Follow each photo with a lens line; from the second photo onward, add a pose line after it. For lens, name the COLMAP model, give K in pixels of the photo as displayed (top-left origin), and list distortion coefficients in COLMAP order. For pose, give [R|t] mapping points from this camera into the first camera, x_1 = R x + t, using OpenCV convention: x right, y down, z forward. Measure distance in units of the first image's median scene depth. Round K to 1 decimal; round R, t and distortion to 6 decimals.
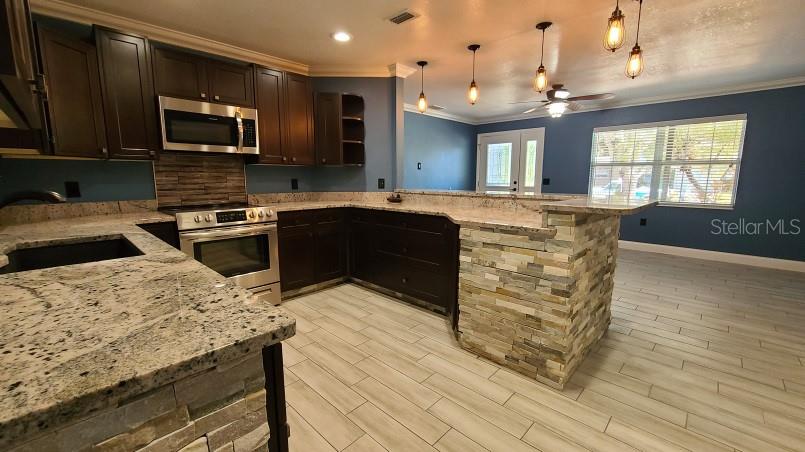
lens RADIAL K [[330.2, 0, 401.8], [0, 330.2, 225.3], [0, 0, 1]] dist [-0.000466, -0.000301]
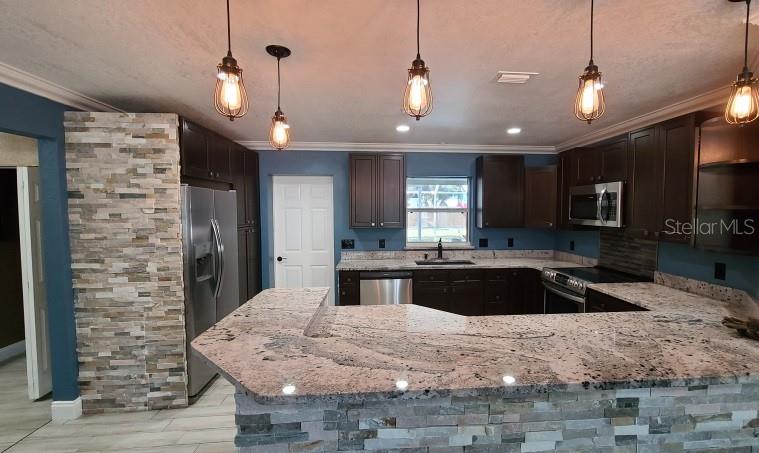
lens RADIAL K [[334.3, 0, 405.0], [0, 334.3, 227.4], [0, 0, 1]] dist [-0.002887, 0.000463]
pose [[-0.649087, 0.042164, -0.759545, 0.689246], [-0.110708, 0.982597, 0.149154, -0.292784], [0.752615, 0.180902, -0.633123, 1.157352]]
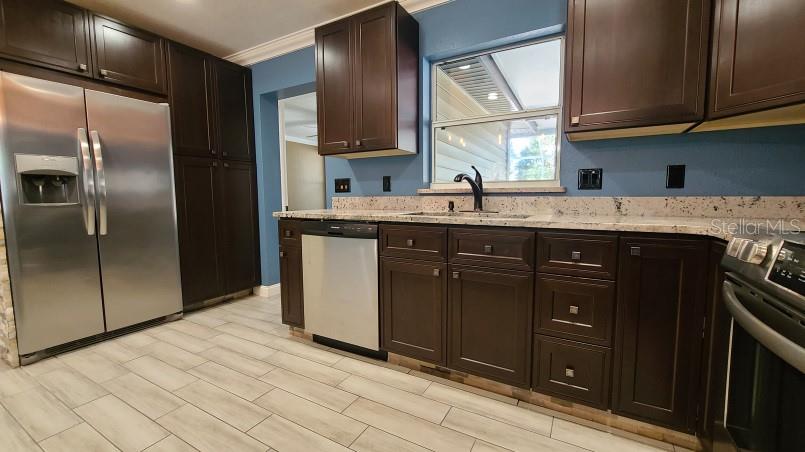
lens RADIAL K [[330.2, 0, 397.2], [0, 330.2, 220.4], [0, 0, 1]] dist [-0.000466, -0.000301]
pose [[-0.970234, 0.027243, -0.240631, -0.163682], [-0.027048, 0.975243, 0.219474, -0.092034], [0.240653, 0.219450, -0.945478, 1.006938]]
